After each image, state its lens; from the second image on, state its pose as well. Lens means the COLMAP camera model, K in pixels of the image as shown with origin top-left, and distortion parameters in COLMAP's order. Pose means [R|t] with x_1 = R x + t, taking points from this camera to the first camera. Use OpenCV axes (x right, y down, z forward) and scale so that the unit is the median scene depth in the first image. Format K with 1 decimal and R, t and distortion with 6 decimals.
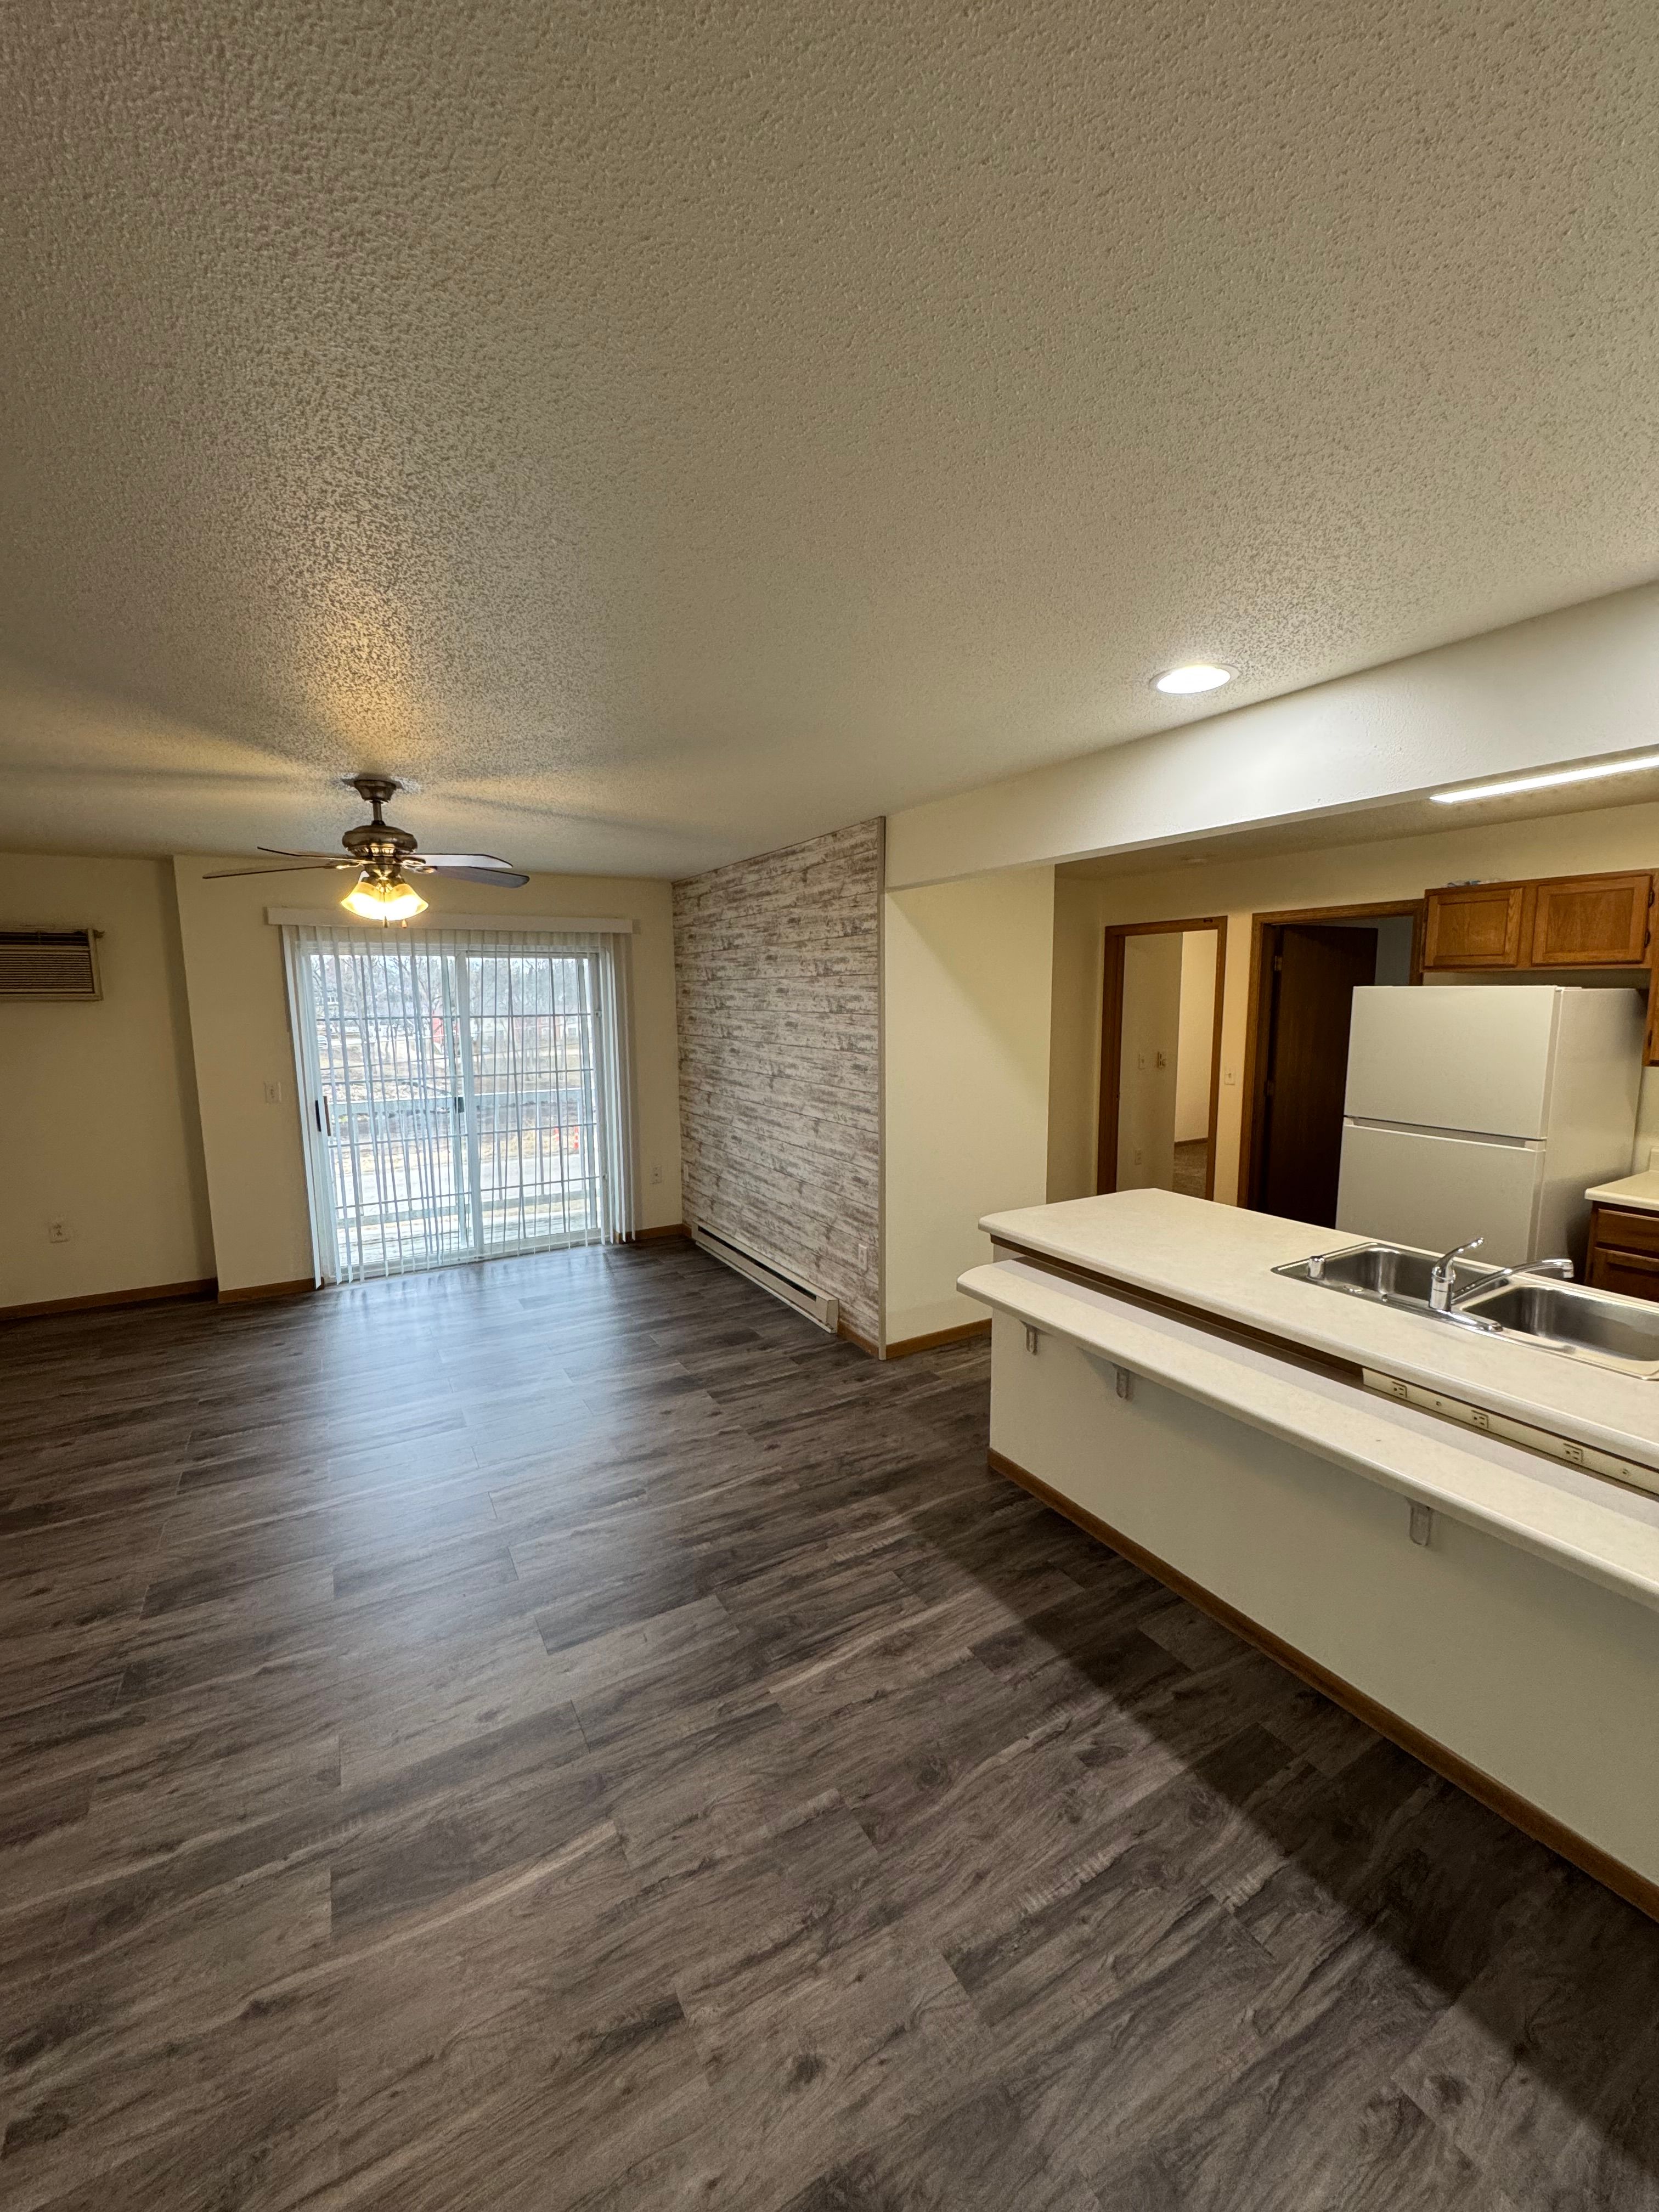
lens RADIAL K [[877.9, 0, 830.1], [0, 877.9, 1108.4], [0, 0, 1]] dist [-0.002718, -0.000091]
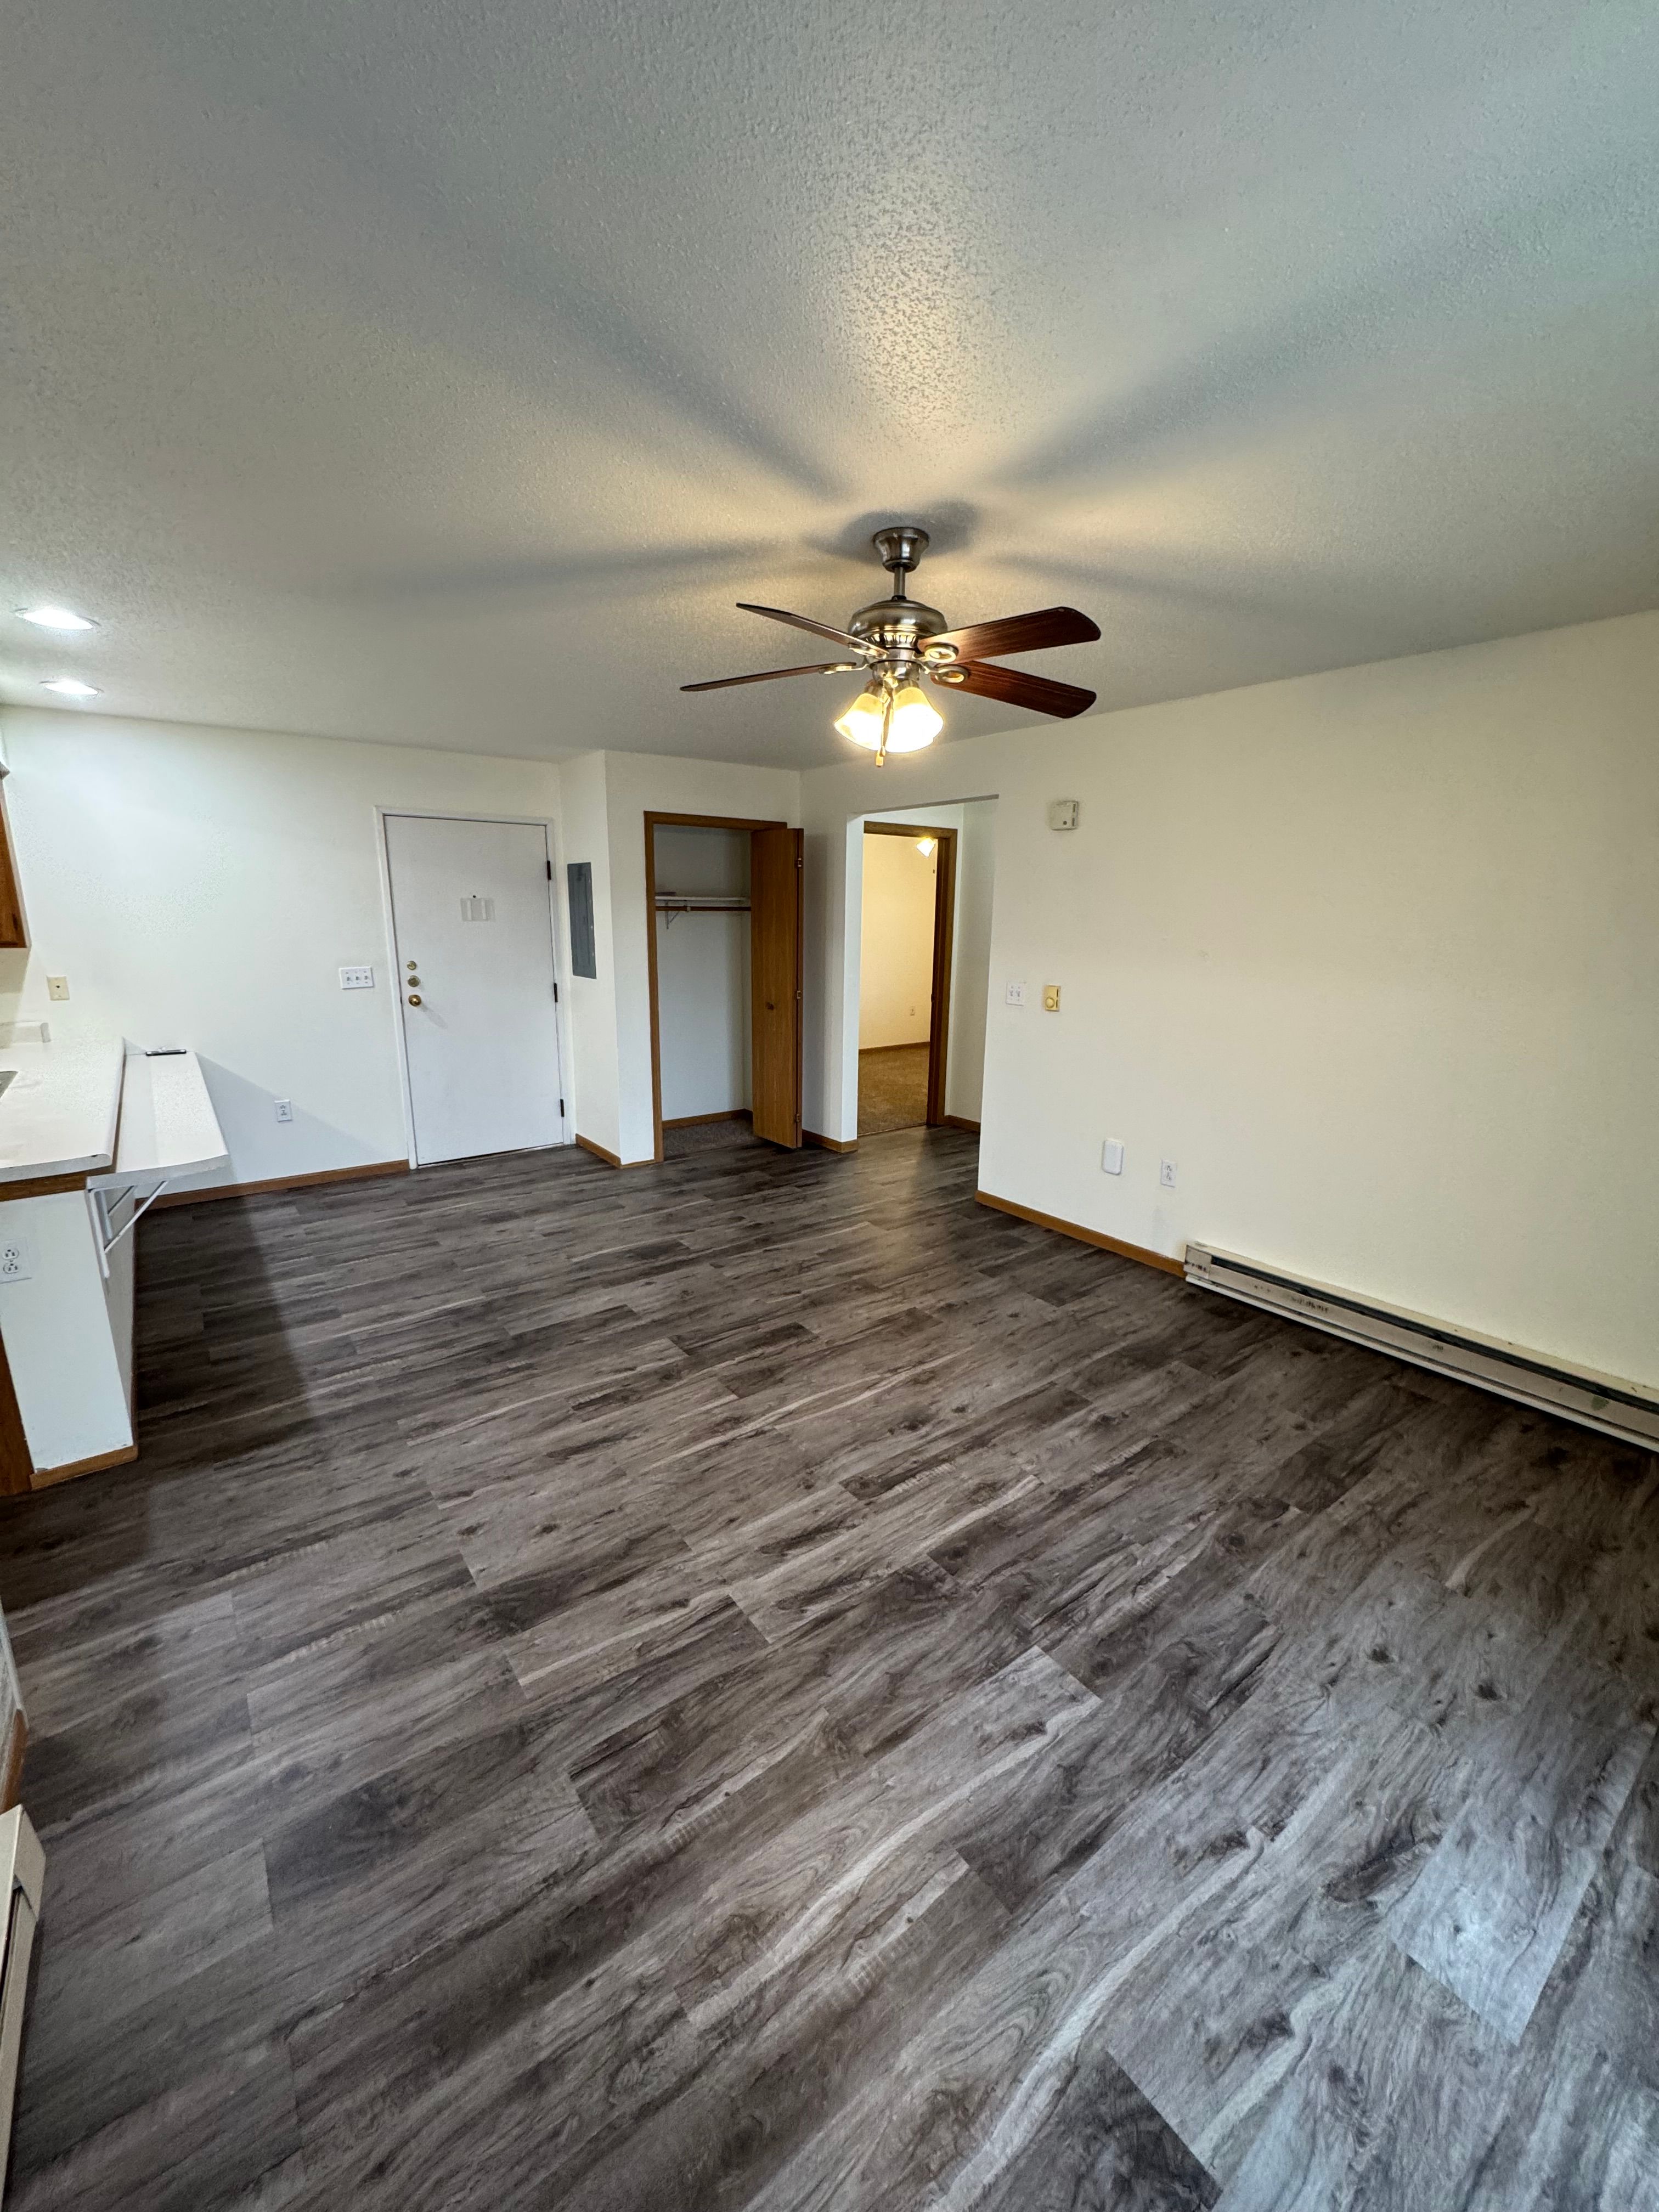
lens RADIAL K [[877.9, 0, 830.1], [0, 877.9, 1108.4], [0, 0, 1]] dist [-0.002718, -0.000091]
pose [[-0.992463, 0.023051, -0.120354, -0.457488], [-0.020692, 0.936521, 0.350001, -0.239813], [0.120782, 0.349854, -0.928986, 2.162982]]
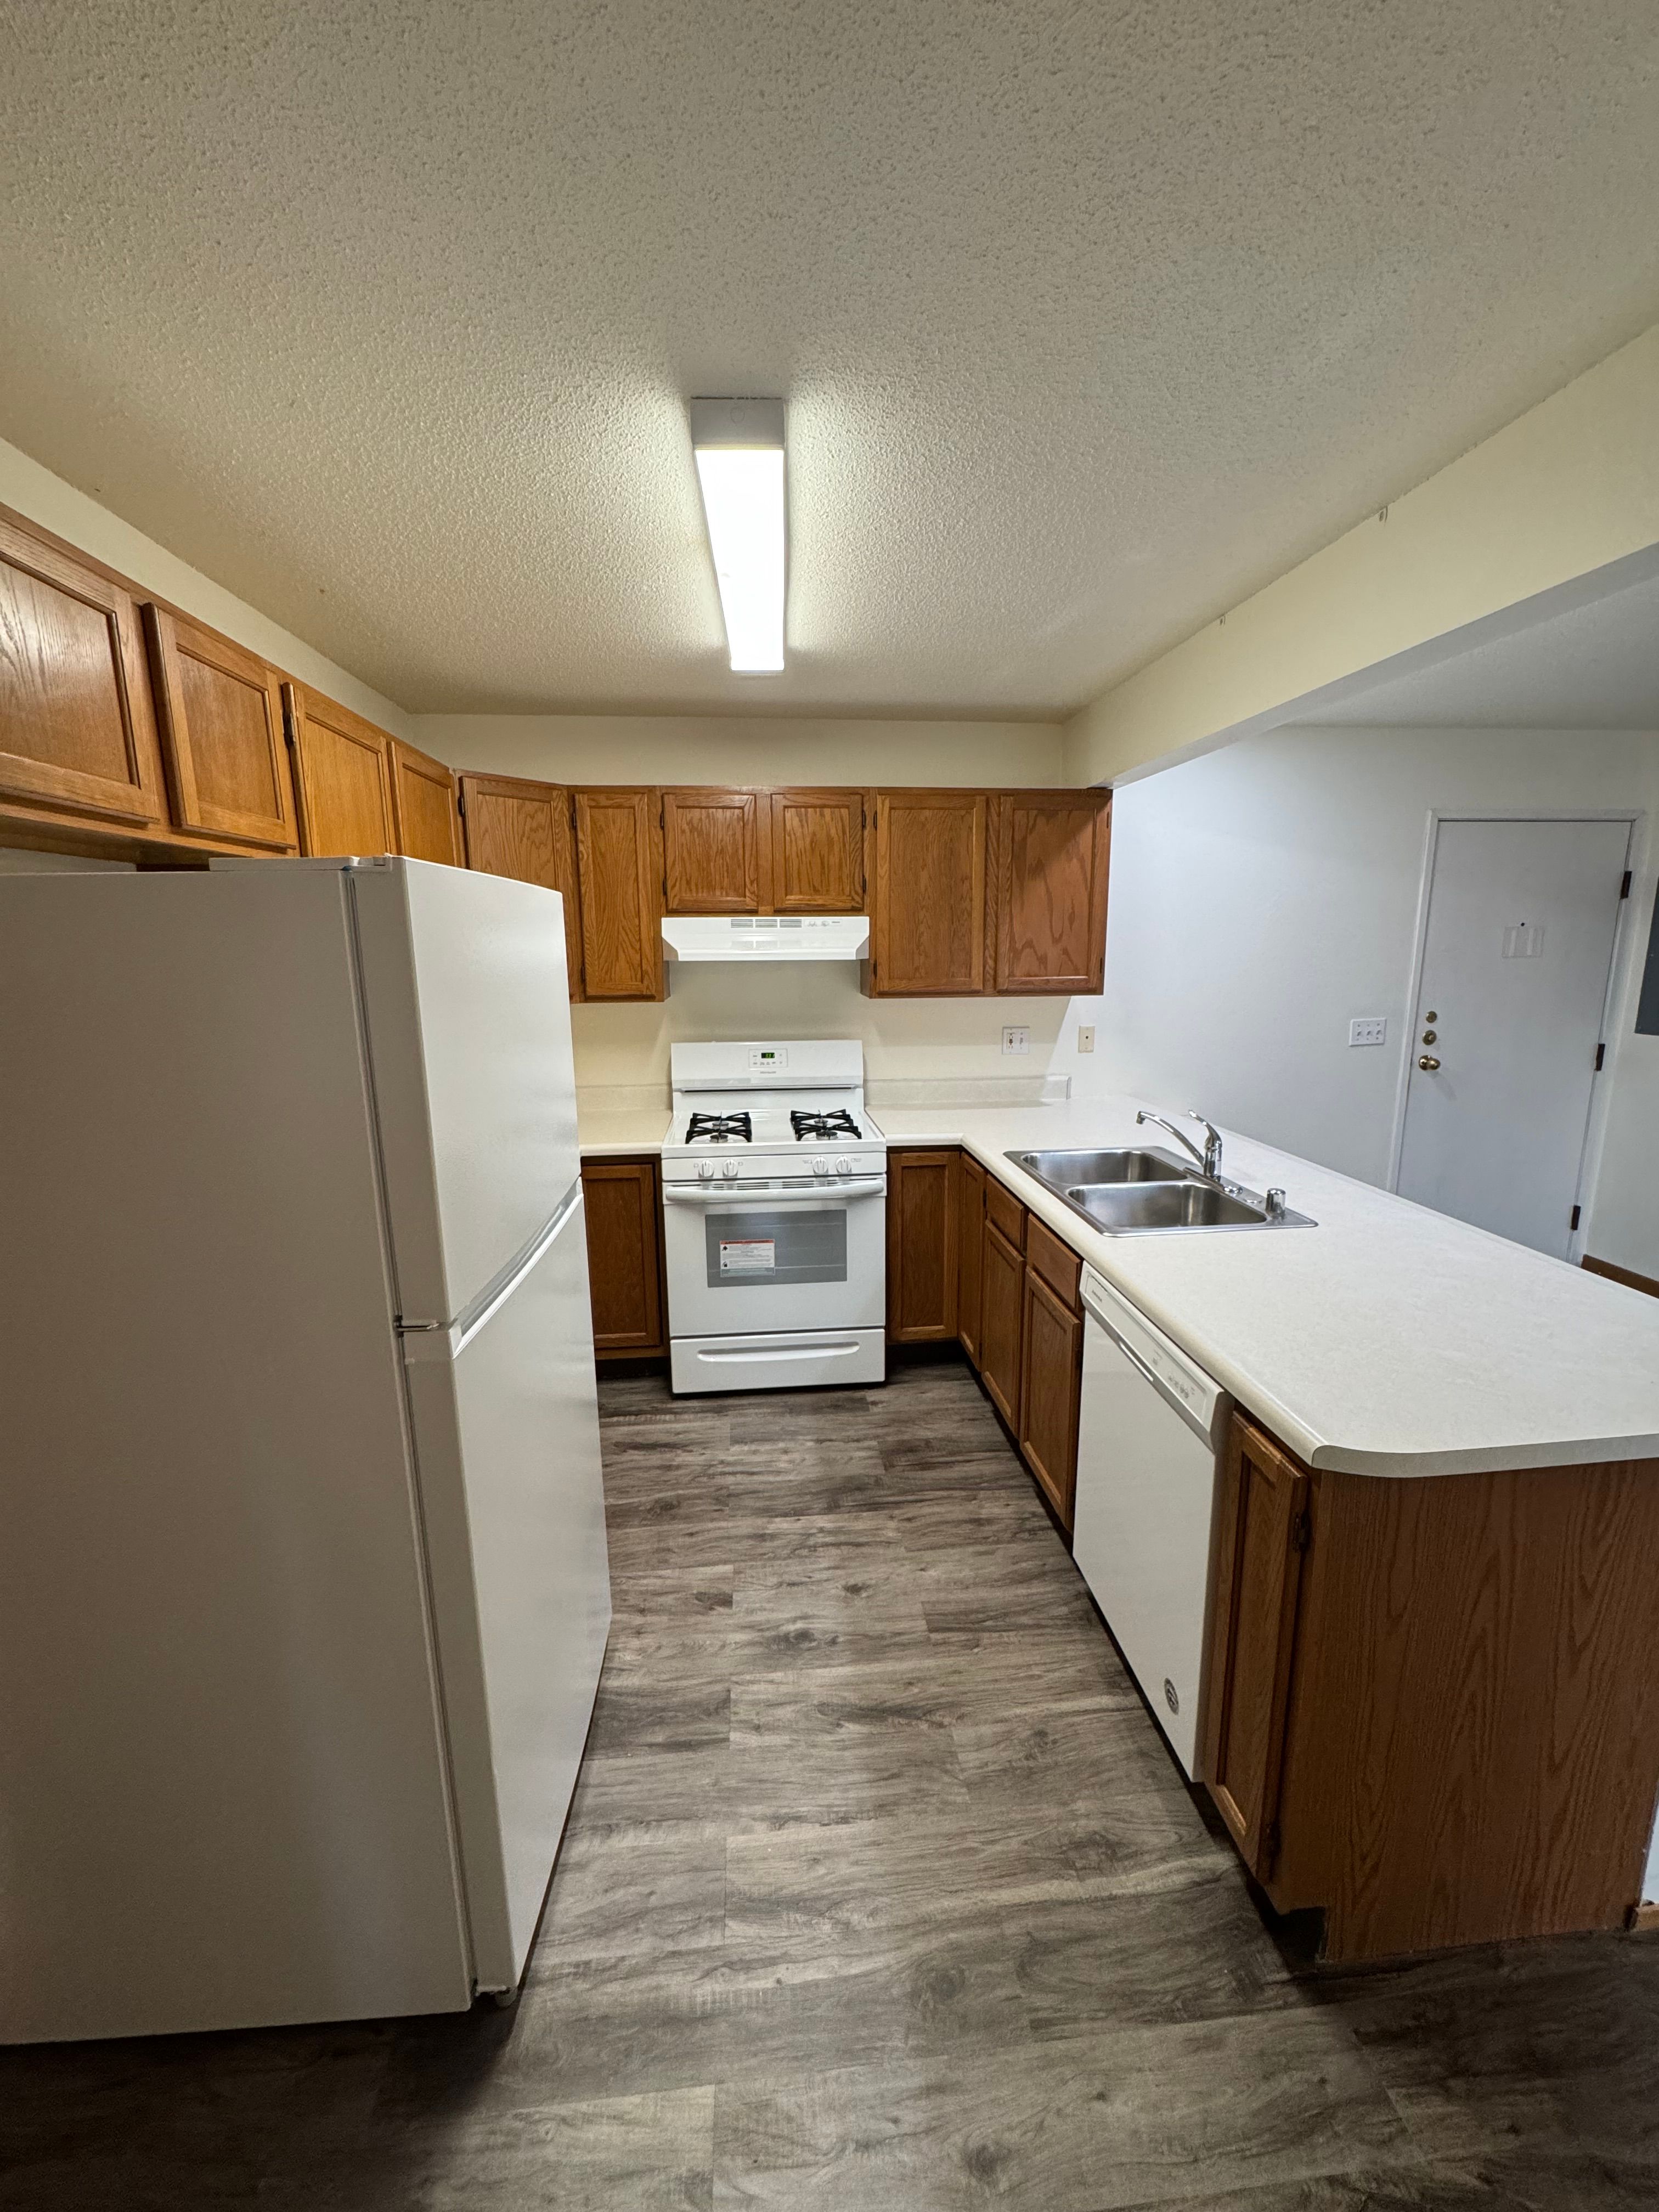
lens RADIAL K [[877.9, 0, 830.1], [0, 877.9, 1108.4], [0, 0, 1]] dist [-0.002718, -0.000091]
pose [[-0.908183, -0.057981, 0.414538, 0.574196], [0.076627, 0.950592, 0.300836, -0.210070], [-0.411500, 0.304979, -0.858869, 1.848205]]
